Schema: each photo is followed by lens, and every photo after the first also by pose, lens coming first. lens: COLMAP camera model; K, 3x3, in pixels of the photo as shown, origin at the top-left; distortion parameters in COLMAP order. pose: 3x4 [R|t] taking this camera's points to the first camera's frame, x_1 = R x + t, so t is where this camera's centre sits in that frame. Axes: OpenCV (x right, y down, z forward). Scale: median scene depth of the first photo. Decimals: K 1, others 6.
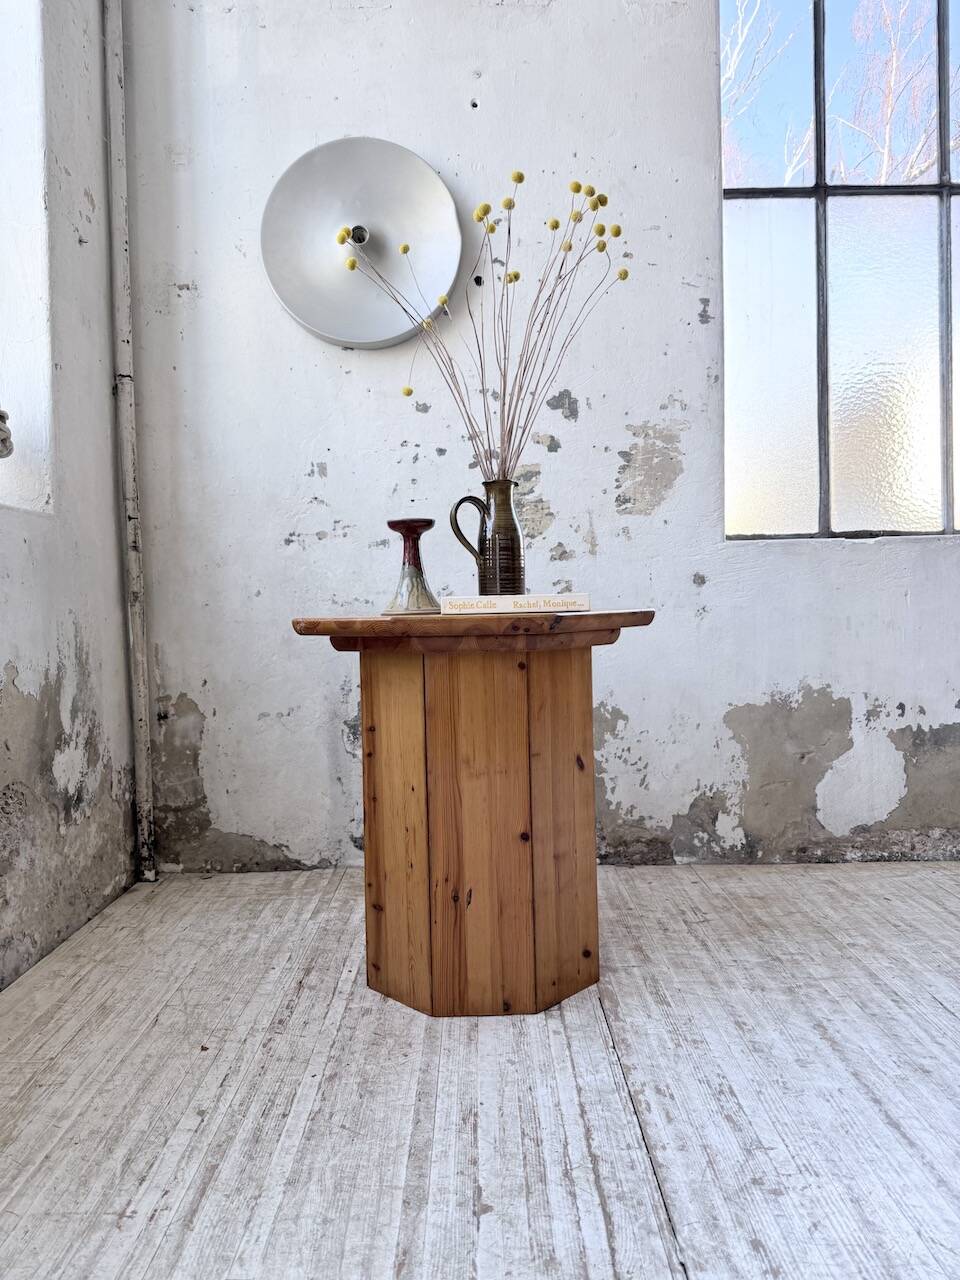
lens RADIAL K [[897.8, 0, 479.7], [0, 897.8, 642.7], [0, 0, 1]] dist [0.090734, -0.163804]
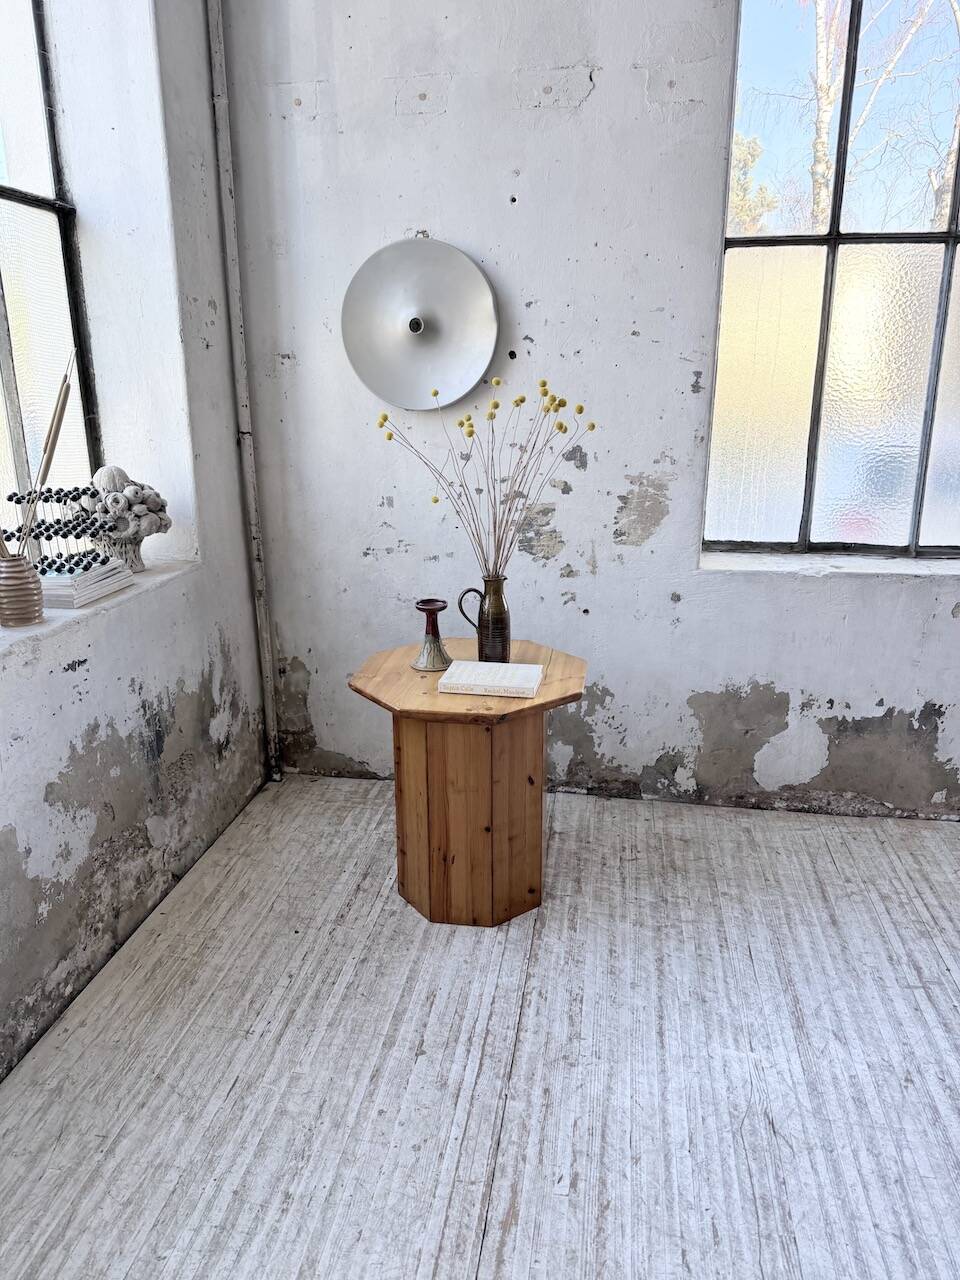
lens RADIAL K [[887.9, 0, 473.8], [0, 887.9, 642.3], [0, 0, 1]] dist [0.167666, -0.385253]
pose [[0.986277, 0.062833, -0.152672, 0.165432], [-0.022448, 0.967195, 0.253042, -0.339006], [0.163563, -0.246142, 0.955333, -0.293168]]
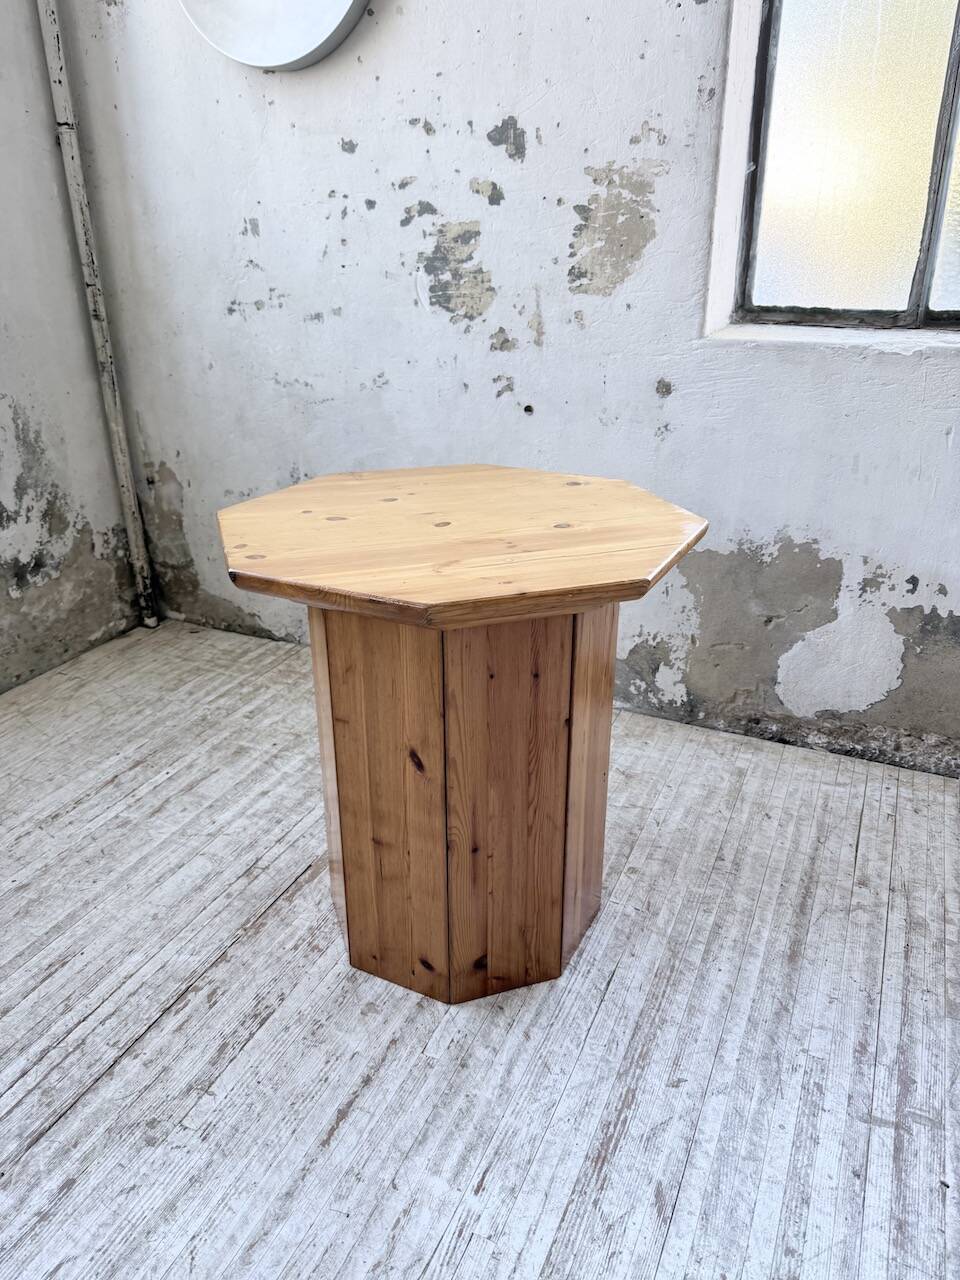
lens RADIAL K [[904.5, 0, 489.8], [0, 904.5, 642.8], [0, 0, 1]] dist [0.040692, -0.092733]
pose [[0.911603, 0.182354, -0.368411, 0.454618], [-0.029883, 0.923248, 0.383041, -0.169559], [0.409984, -0.338172, 0.847085, 0.209658]]
